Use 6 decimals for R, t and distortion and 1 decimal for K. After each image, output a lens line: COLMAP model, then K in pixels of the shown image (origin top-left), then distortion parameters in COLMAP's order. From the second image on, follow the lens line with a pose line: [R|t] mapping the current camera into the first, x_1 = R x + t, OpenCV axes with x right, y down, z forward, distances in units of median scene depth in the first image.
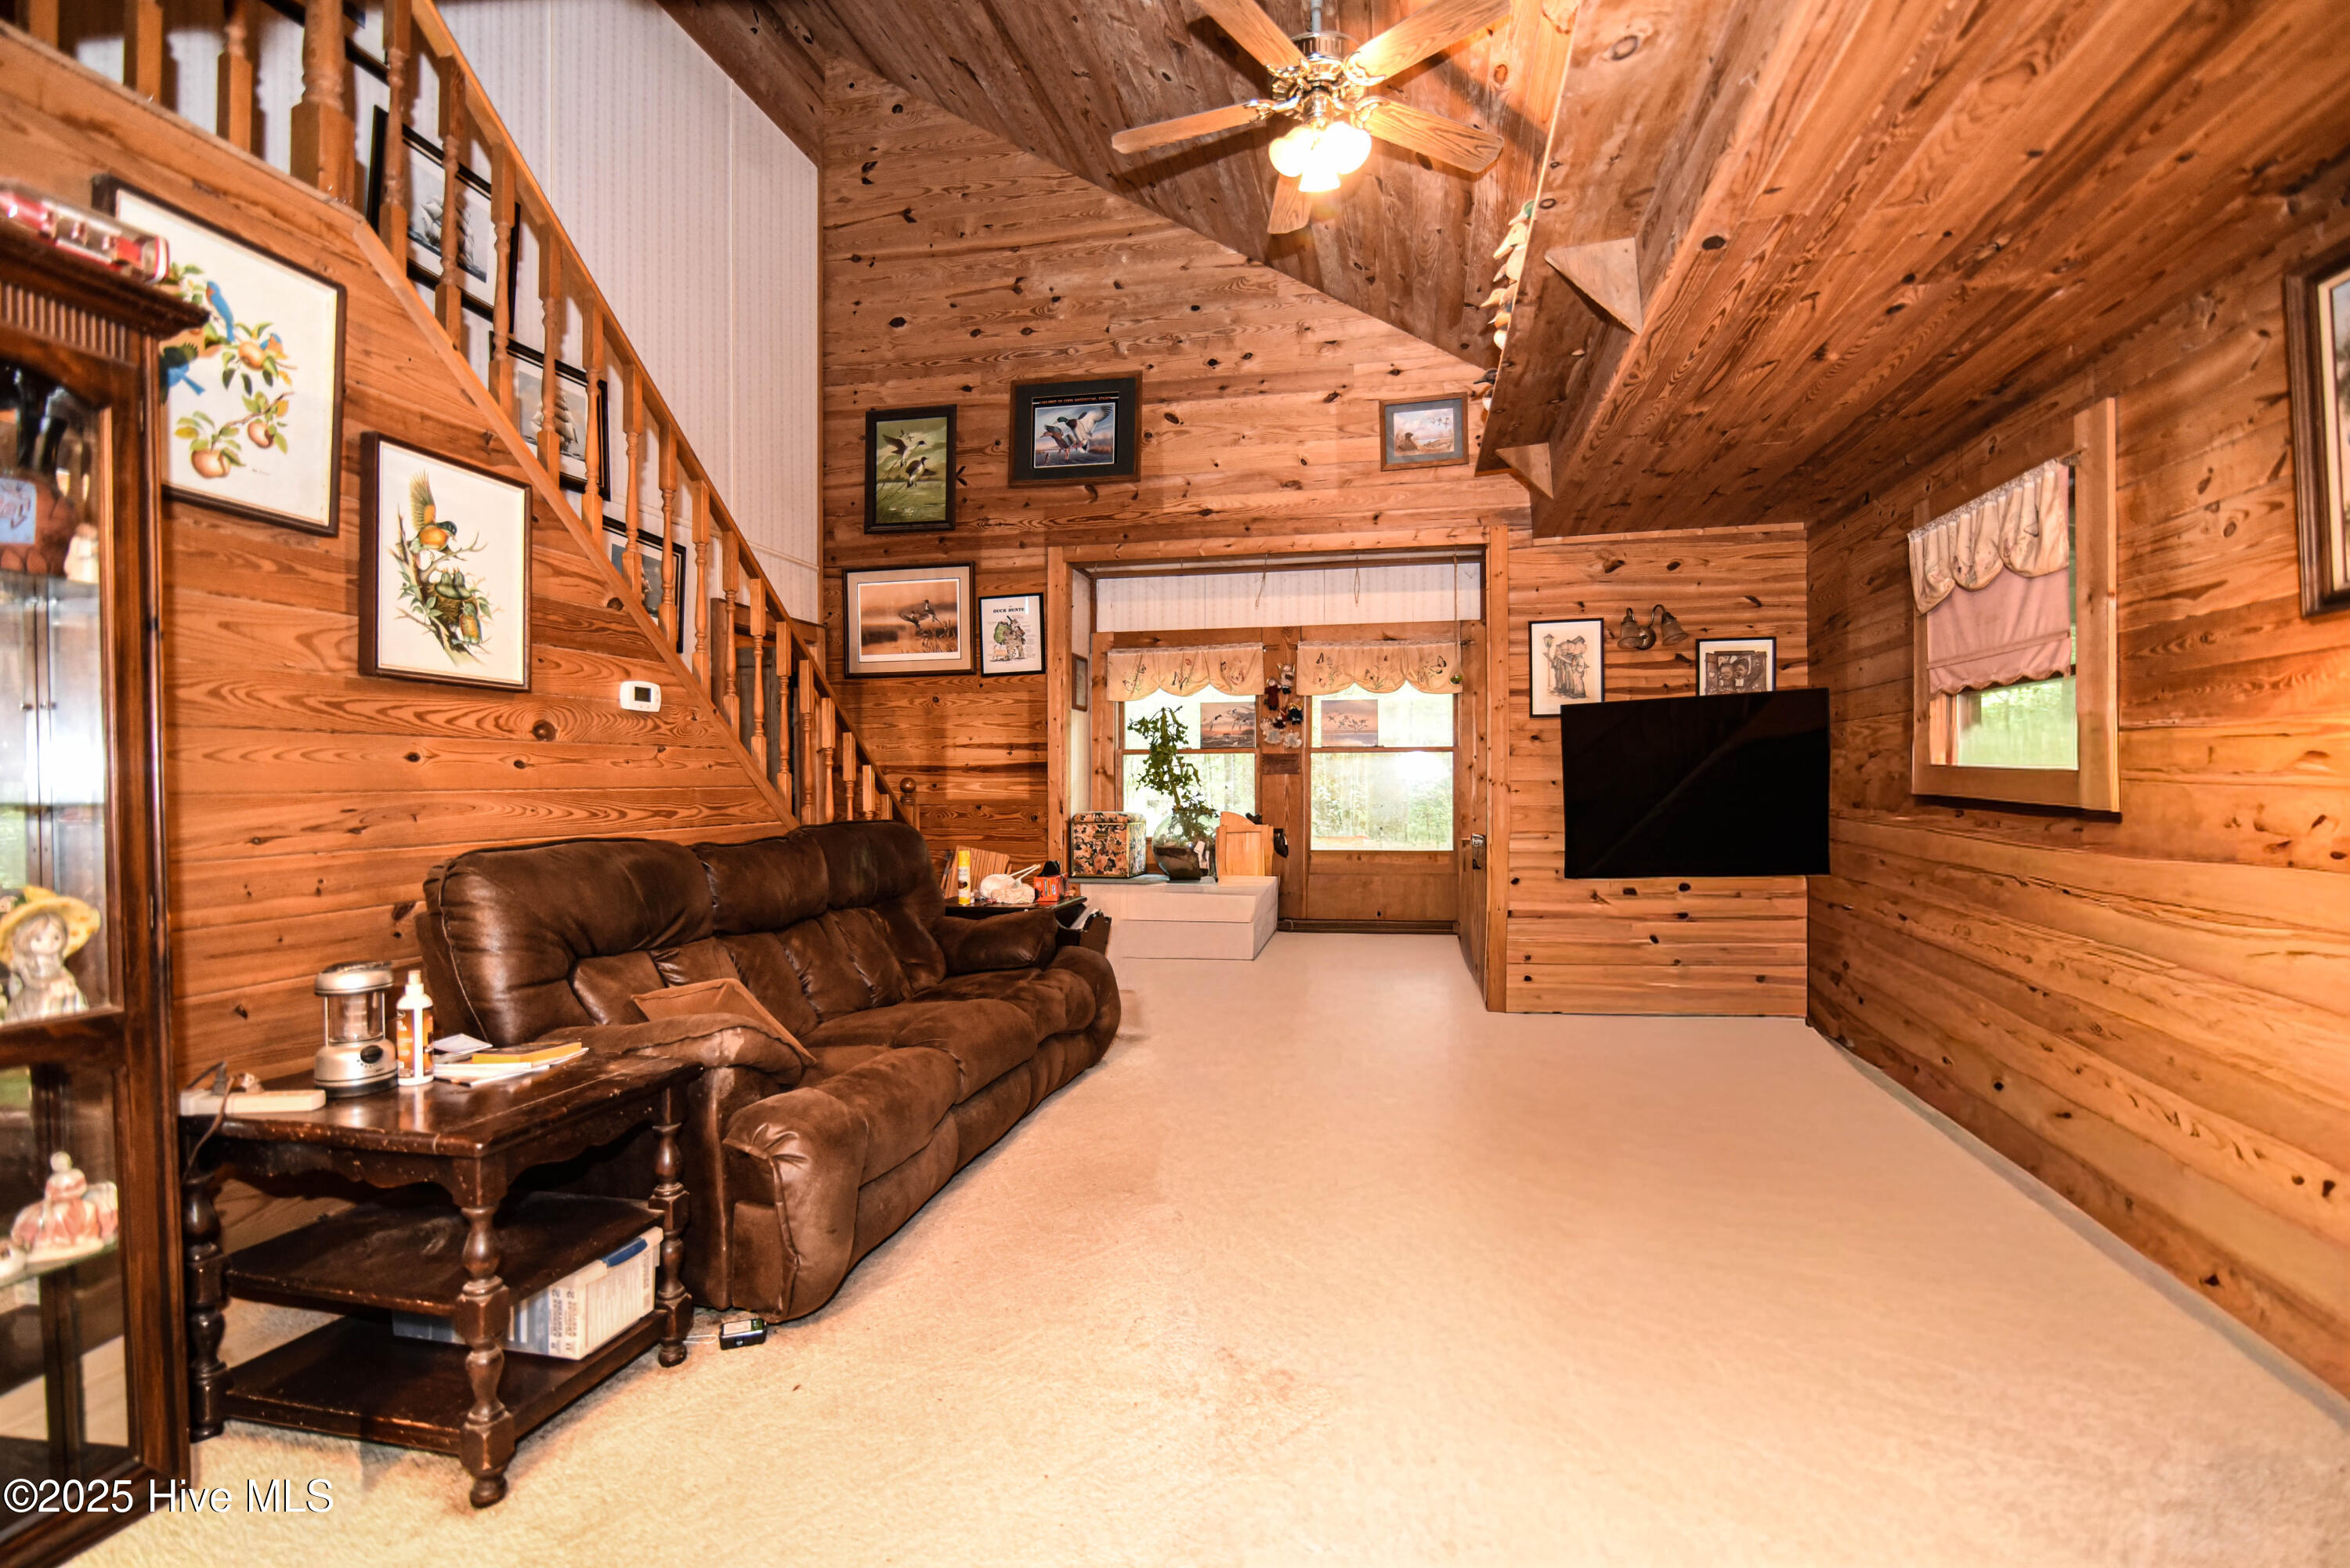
lens RADIAL K [[1087.4, 0, 1166.4], [0, 1087.4, 788.6], [0, 0, 1]] dist [-0.021669, 0.001608]
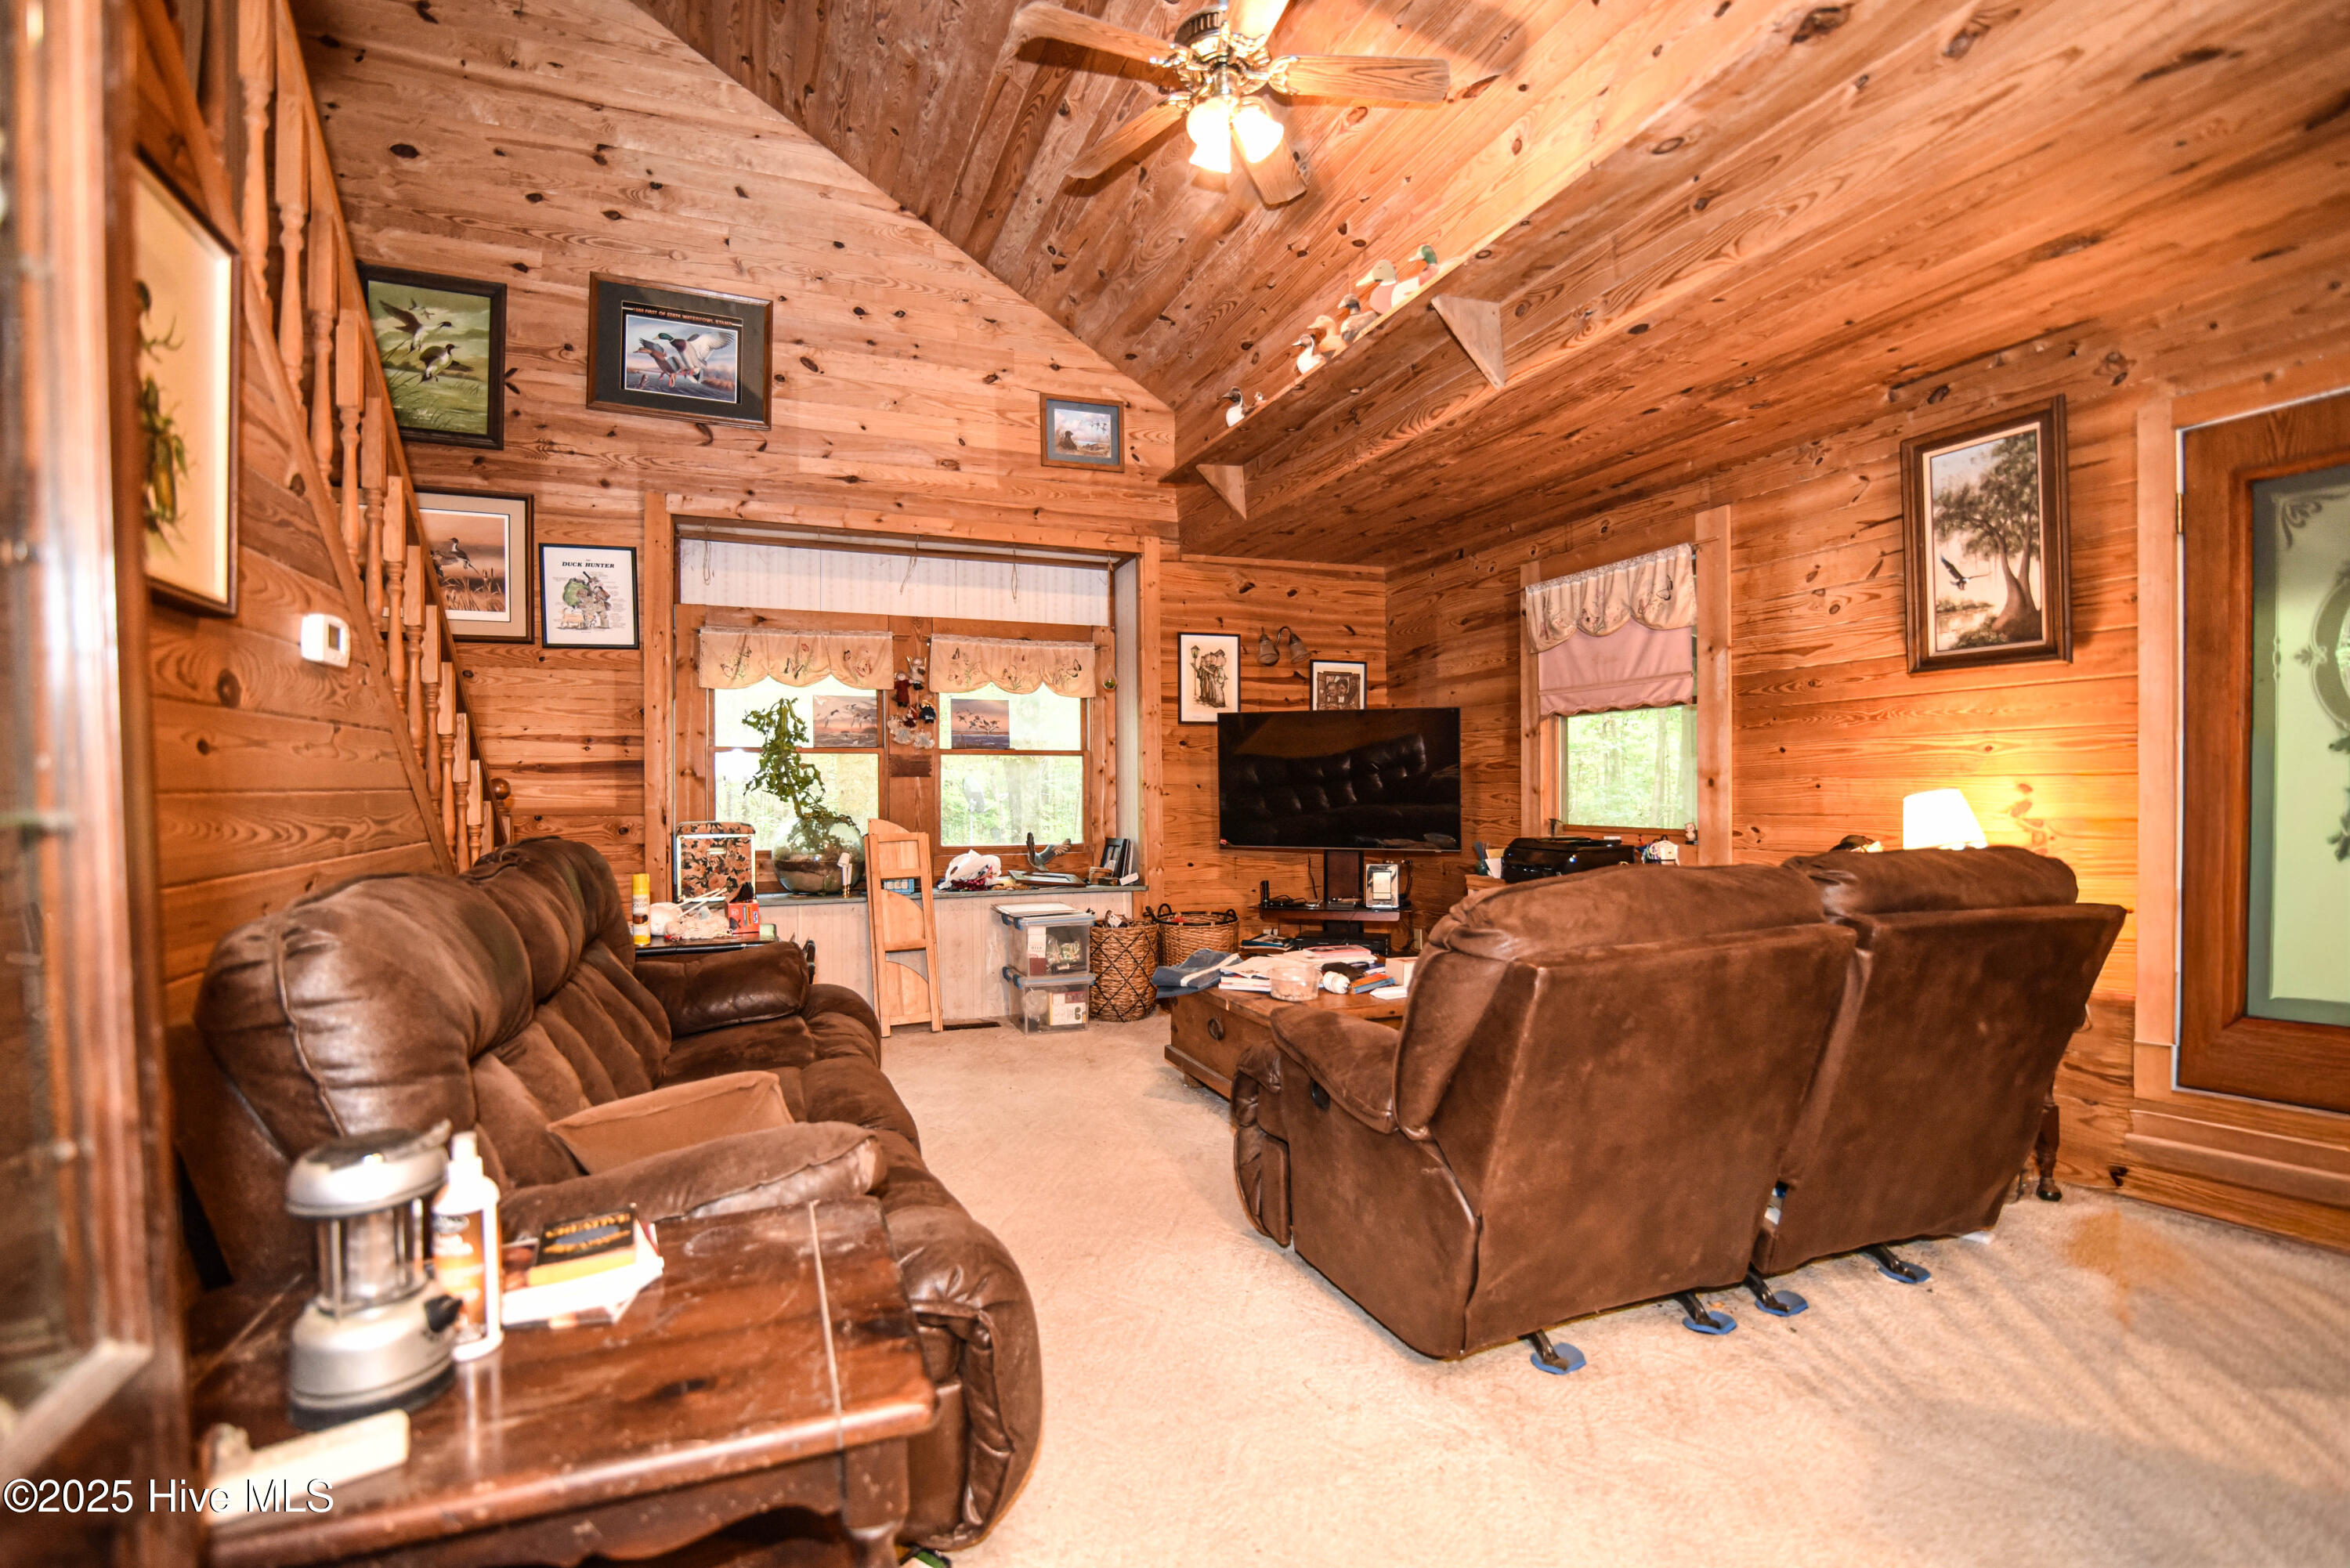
lens RADIAL K [[1087.4, 0, 1172.5], [0, 1087.4, 787.0], [0, 0, 1]] dist [-0.021669, 0.001608]
pose [[0.824187, 0.000189, 0.566318, -0.259246], [0.004065, 0.999972, -0.006251, 0.001878], [-0.566303, 0.007454, 0.824163, 0.136910]]
